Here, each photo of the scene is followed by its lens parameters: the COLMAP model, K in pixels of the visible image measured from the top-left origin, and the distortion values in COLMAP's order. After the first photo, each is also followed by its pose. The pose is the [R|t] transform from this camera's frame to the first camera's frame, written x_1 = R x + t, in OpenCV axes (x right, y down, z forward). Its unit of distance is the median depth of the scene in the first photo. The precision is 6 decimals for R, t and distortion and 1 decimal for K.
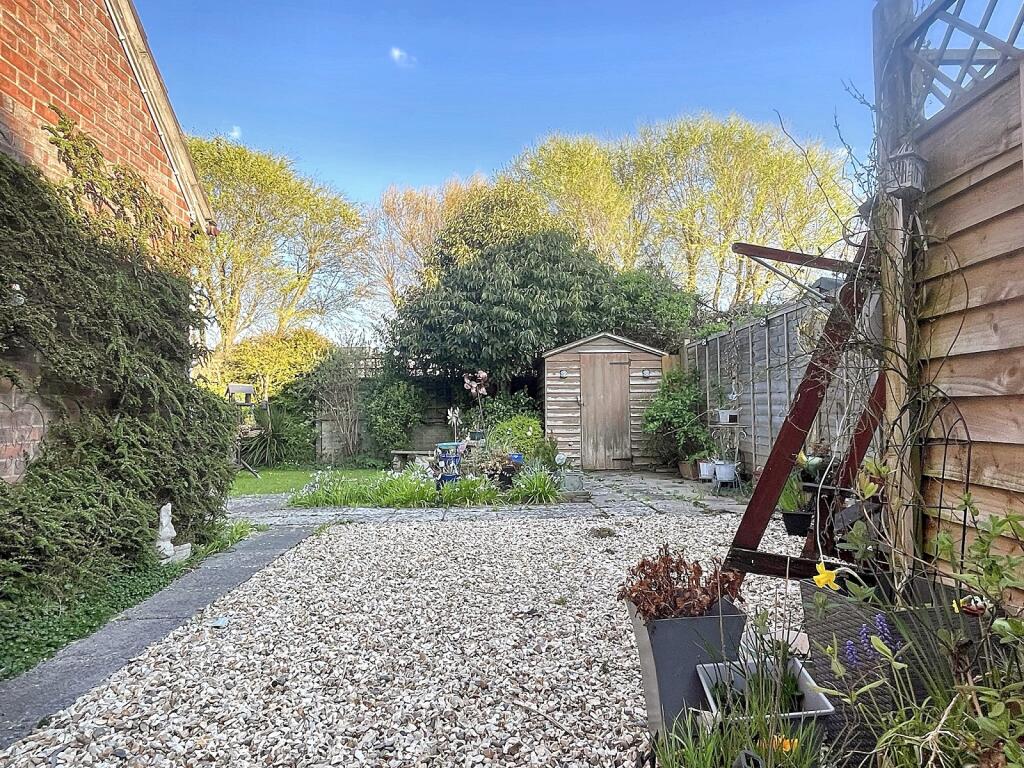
lens RADIAL K [[621.7, 0, 512.0], [0, 621.7, 384.0], [0, 0, 1]] dist [0.001091, 0.000113]
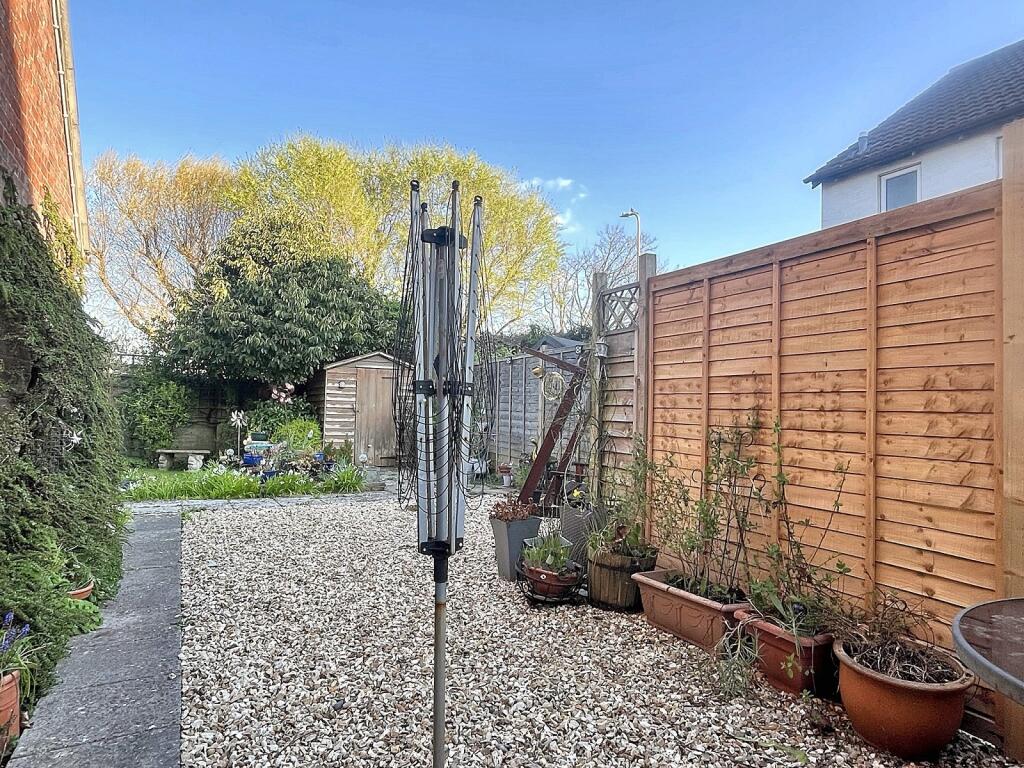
lens RADIAL K [[621.7, 0, 512.0], [0, 621.7, 384.0], [0, 0, 1]] dist [0.001091, 0.000113]
pose [[0.902298, 0.049216, 0.428294, -0.130252], [-0.050708, 0.998682, -0.007934, -0.024534], [-0.428120, -0.014559, 0.903605, -0.191361]]
